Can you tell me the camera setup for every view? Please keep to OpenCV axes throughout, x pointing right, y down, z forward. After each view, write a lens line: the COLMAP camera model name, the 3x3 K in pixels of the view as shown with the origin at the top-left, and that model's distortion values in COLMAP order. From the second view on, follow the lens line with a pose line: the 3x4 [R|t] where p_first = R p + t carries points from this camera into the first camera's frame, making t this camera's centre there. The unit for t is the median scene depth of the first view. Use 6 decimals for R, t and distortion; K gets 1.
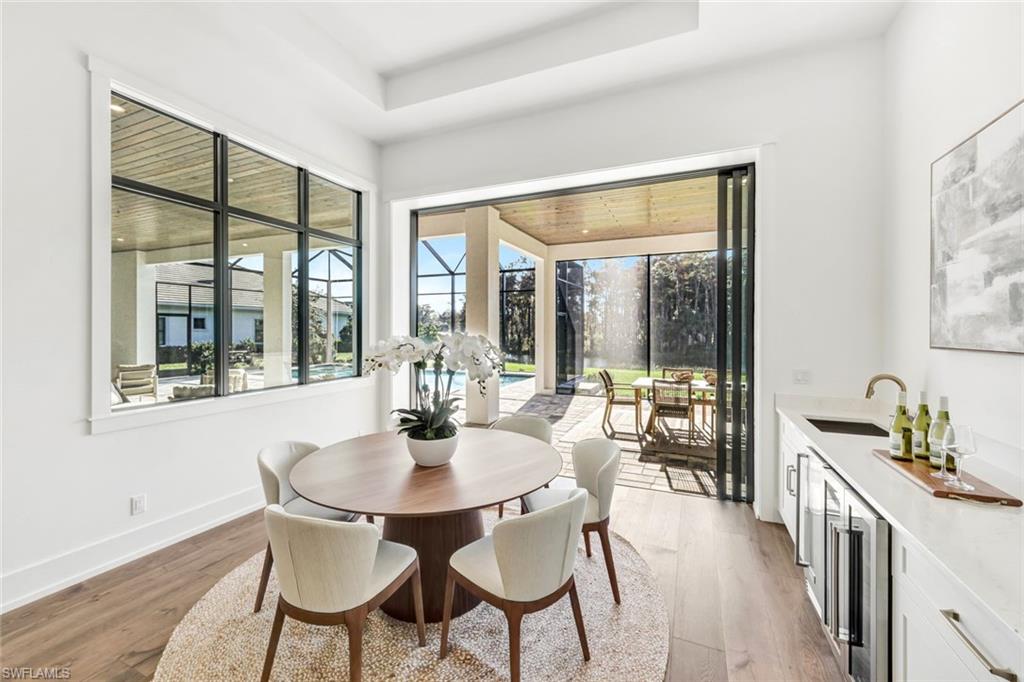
lens RADIAL K [[427.2, 0, 511.5], [0, 427.2, 330.3], [0, 0, 1]] dist [-0.001143, -0.000285]
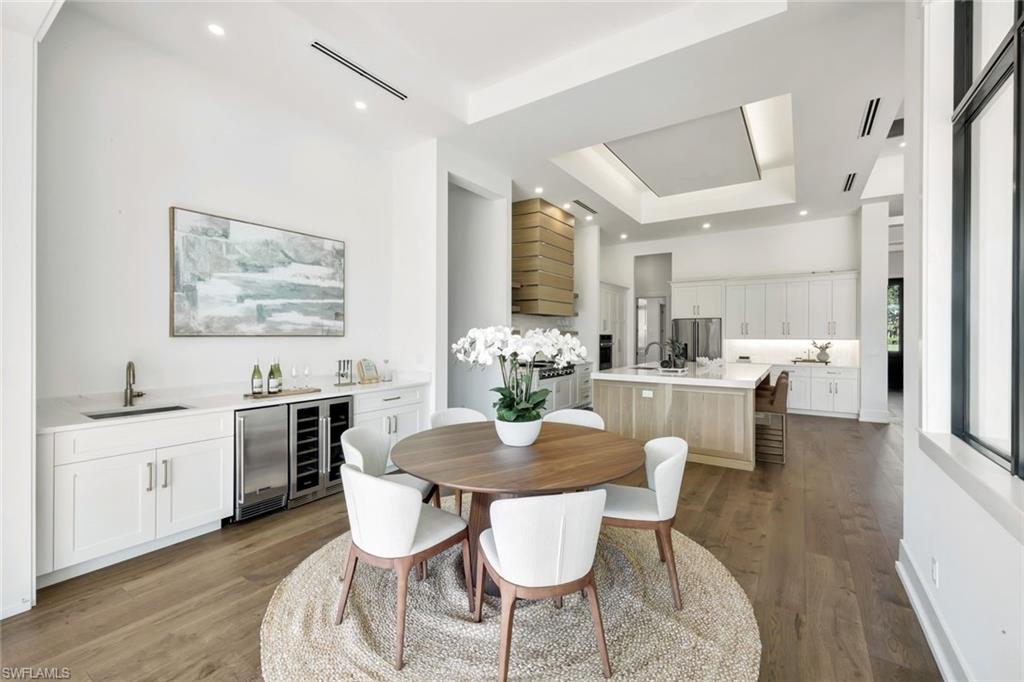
lens RADIAL K [[429.9, 0, 511.9], [0, 429.9, 335.6], [0, 0, 1]] dist [-0.000085, 0.000040]
pose [[-0.982219, -0.002596, 0.187720, -0.456682], [-0.002306, 0.999996, 0.001764, 0.039012], [-0.187724, 0.001300, -0.982221, 2.511289]]
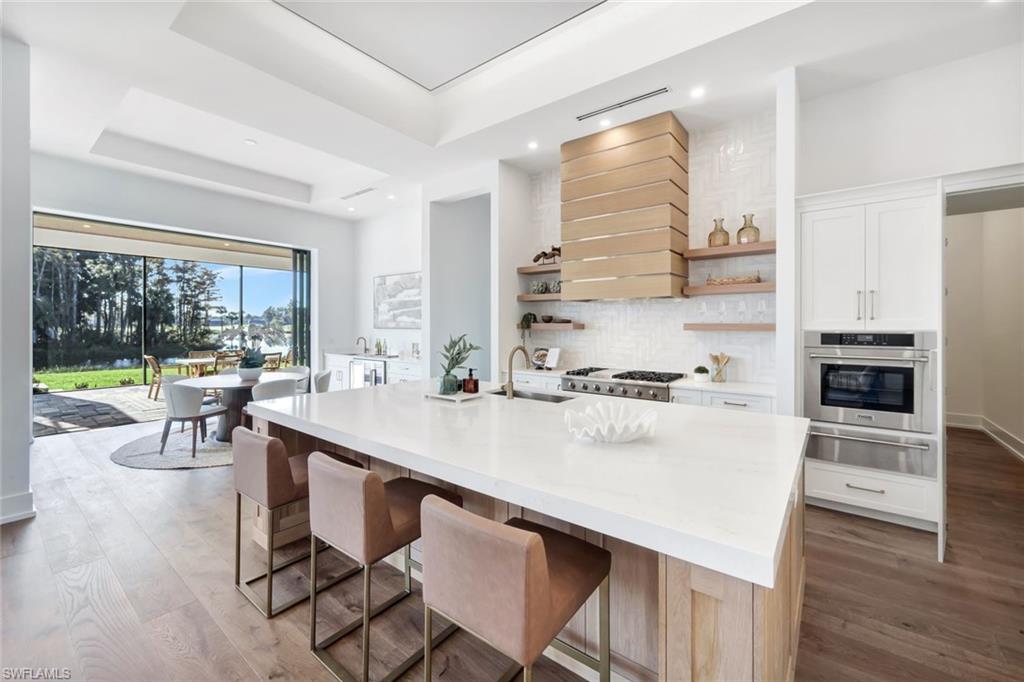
lens RADIAL K [[415.1, 0, 510.7], [0, 415.1, 325.9], [0, 0, 1]] dist [0.000707, -0.000125]
pose [[0.251976, -0.005371, 0.967718, -2.439241], [0.001218, 0.999986, 0.005233, 0.005606], [-0.967733, -0.000140, 0.251979, -1.160612]]
